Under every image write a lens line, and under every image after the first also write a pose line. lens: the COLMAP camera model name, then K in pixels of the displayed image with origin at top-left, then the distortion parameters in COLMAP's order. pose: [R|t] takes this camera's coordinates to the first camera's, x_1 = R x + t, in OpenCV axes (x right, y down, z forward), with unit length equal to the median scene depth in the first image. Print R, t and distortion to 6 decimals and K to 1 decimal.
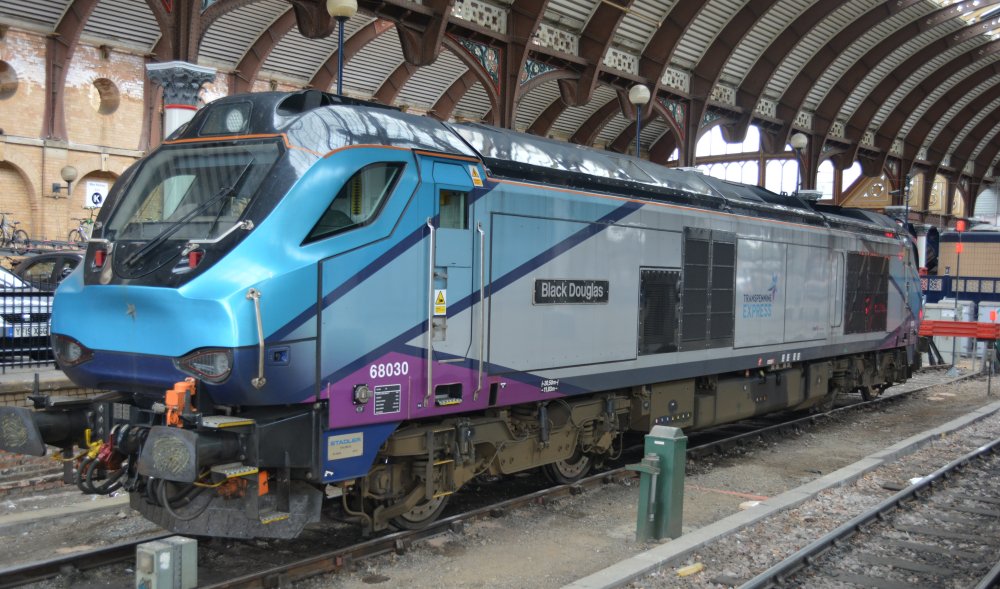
lens RADIAL K [[1158.5, 0, 538.0], [0, 1158.5, 334.9], [0, 0, 1]] dist [-0.105799, 0.000000]
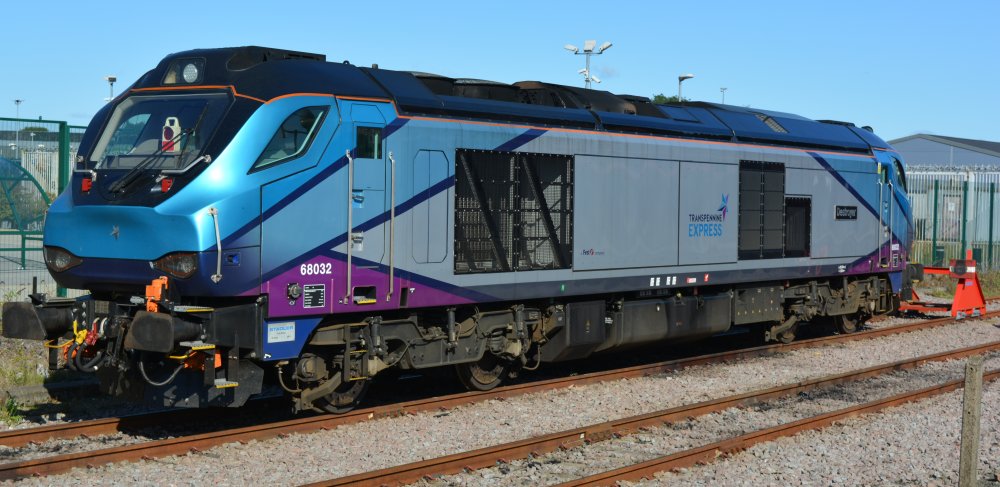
lens RADIAL K [[1627.2, 0, 495.6], [0, 1627.2, 240.2], [0, 0, 1]] dist [-0.073724, 0.000000]
pose [[0.999779, -0.005465, -0.020298, 0.098629], [0.004947, 0.999664, -0.025449, 0.039582], [0.020430, 0.025343, 0.999470, -0.733009]]
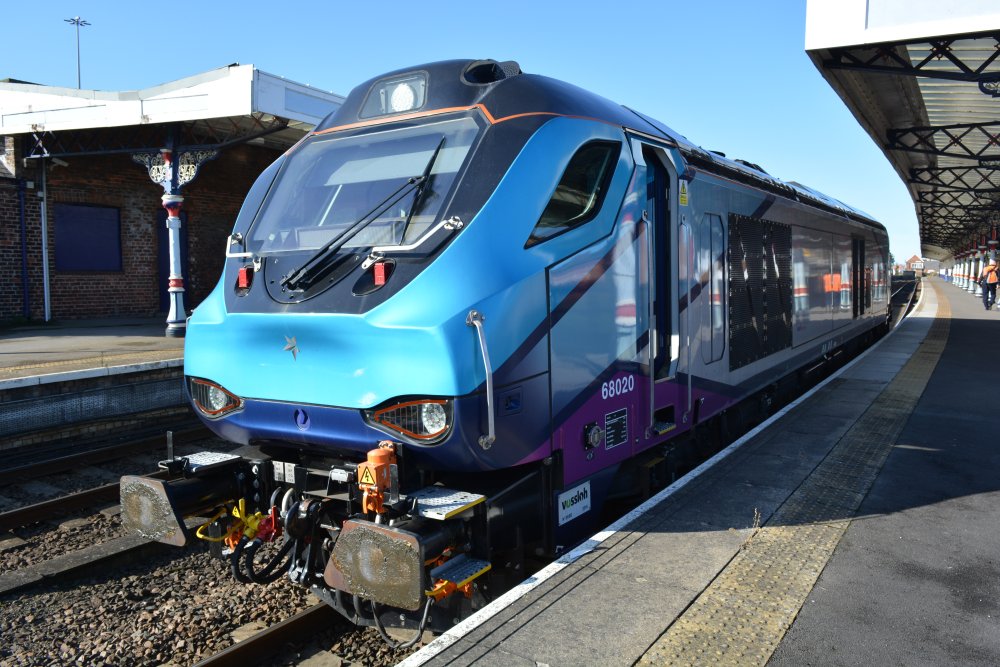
lens RADIAL K [[749.7, 0, 494.7], [0, 749.7, 329.4], [0, 0, 1]] dist [-0.017069, -0.001789]
pose [[0.998777, -0.047262, -0.014551, -0.197492], [0.047553, 0.998660, 0.020413, -0.032865], [0.013567, -0.021080, 0.999686, 0.466662]]
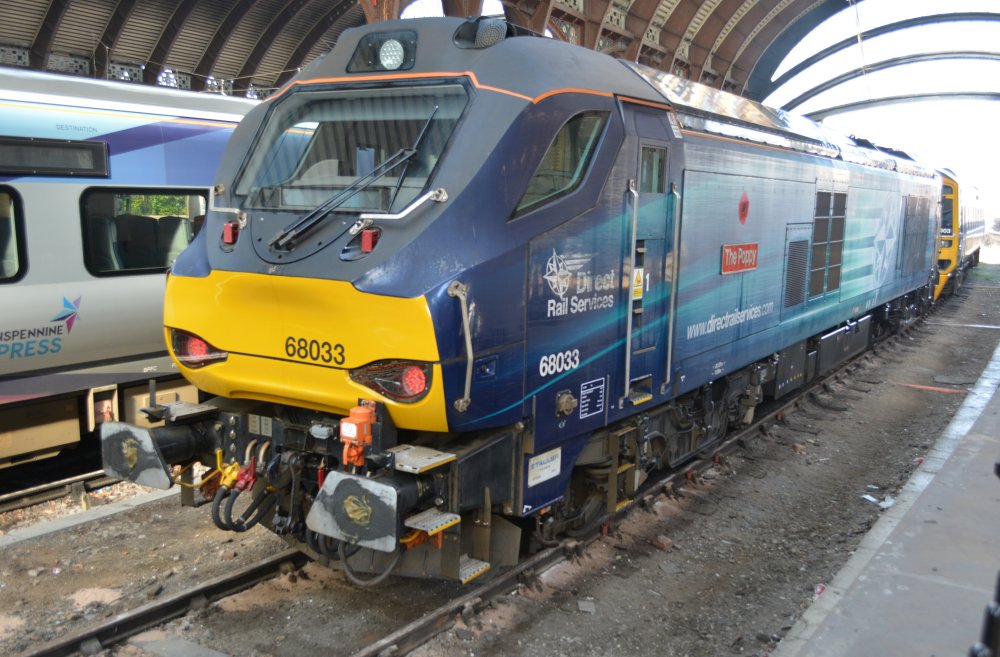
lens RADIAL K [[951.3, 0, 498.9], [0, 951.3, 337.0], [0, 0, 1]] dist [-0.048214, 0.000000]
pose [[0.999984, 0.000771, 0.005645, -0.191793], [-0.001293, 0.995653, 0.093127, -0.053982], [-0.005549, -0.093133, 0.995638, 0.327191]]
